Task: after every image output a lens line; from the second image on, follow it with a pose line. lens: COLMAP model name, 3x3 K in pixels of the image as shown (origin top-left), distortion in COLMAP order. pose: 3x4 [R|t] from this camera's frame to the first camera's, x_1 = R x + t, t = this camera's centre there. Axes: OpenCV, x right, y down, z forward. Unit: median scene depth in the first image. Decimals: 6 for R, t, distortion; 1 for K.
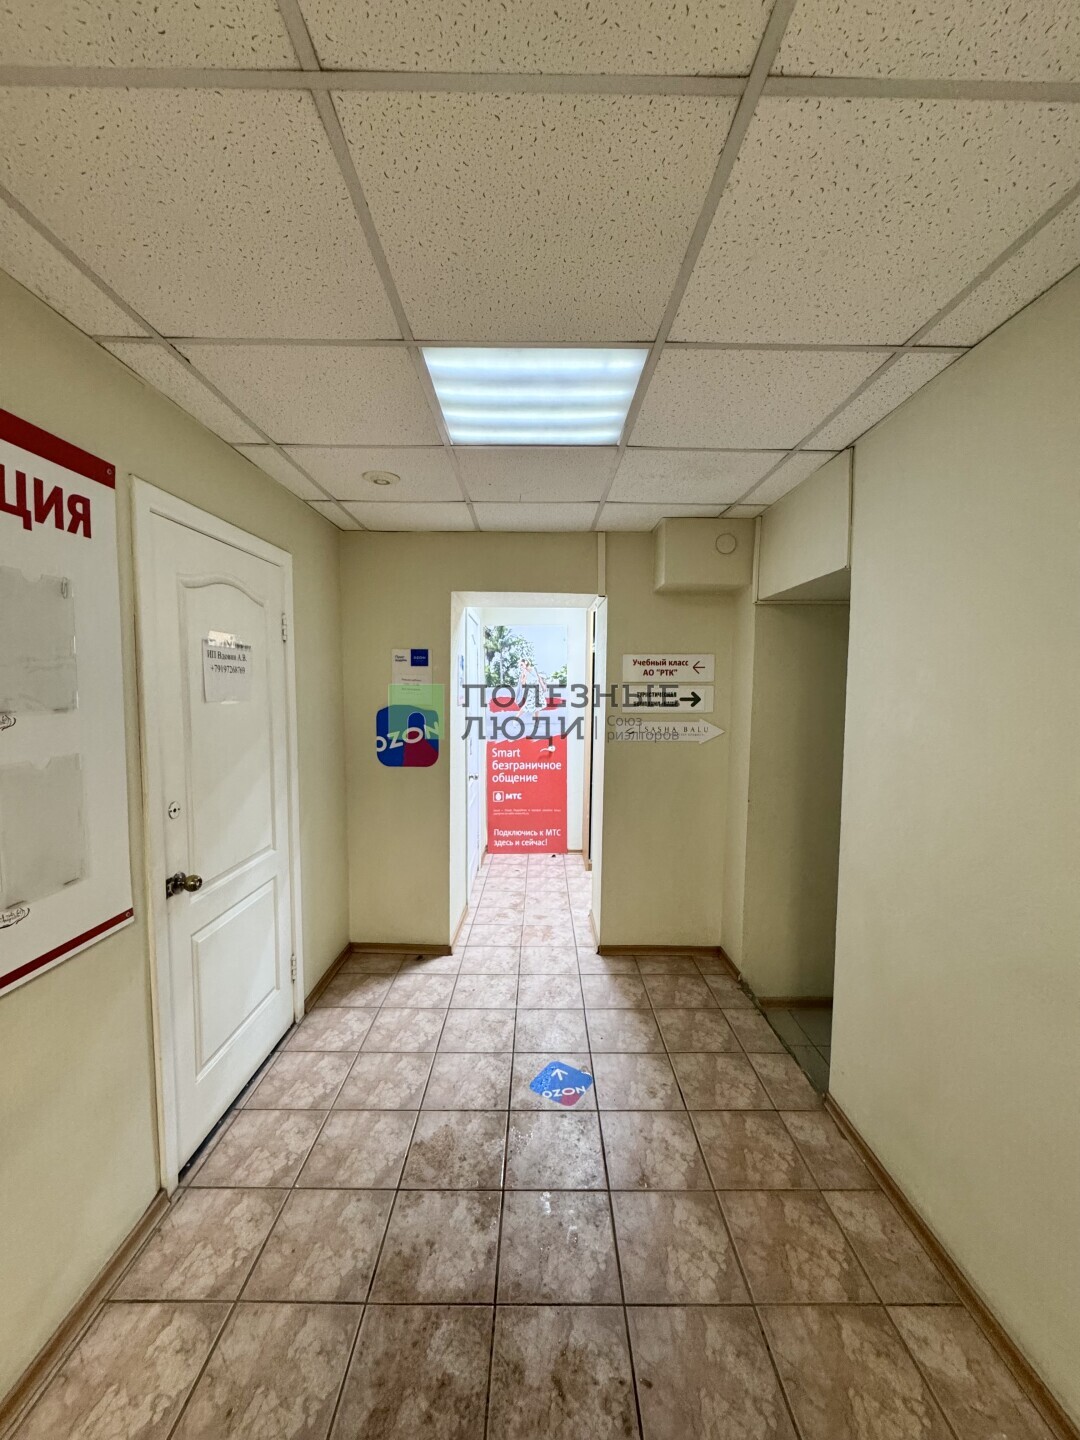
lens RADIAL K [[577.2, 0, 540.0], [0, 577.2, 720.0], [0, 0, 1]] dist [-0.000009, 0.000009]
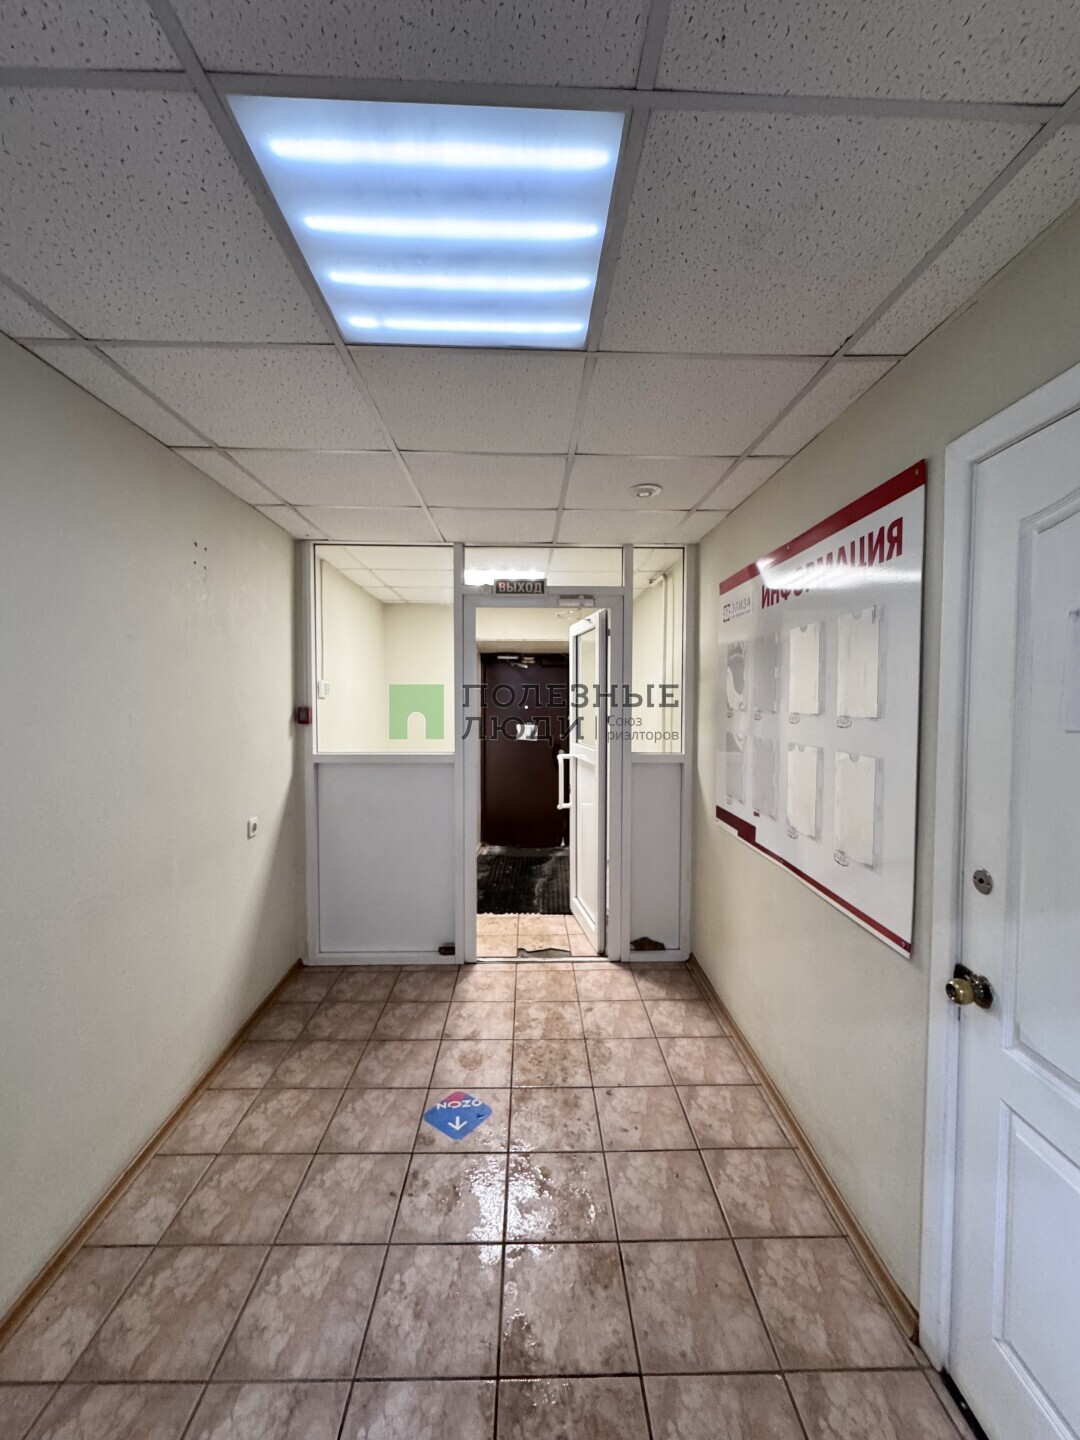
lens RADIAL K [[577.2, 0, 540.0], [0, 577.2, 720.0], [0, 0, 1]] dist [-0.000009, 0.000009]
pose [[-0.999765, -0.008876, -0.019786, -0.107759], [-0.010837, 0.994798, 0.101291, -0.108481], [0.018784, 0.101481, -0.994660, 1.859764]]
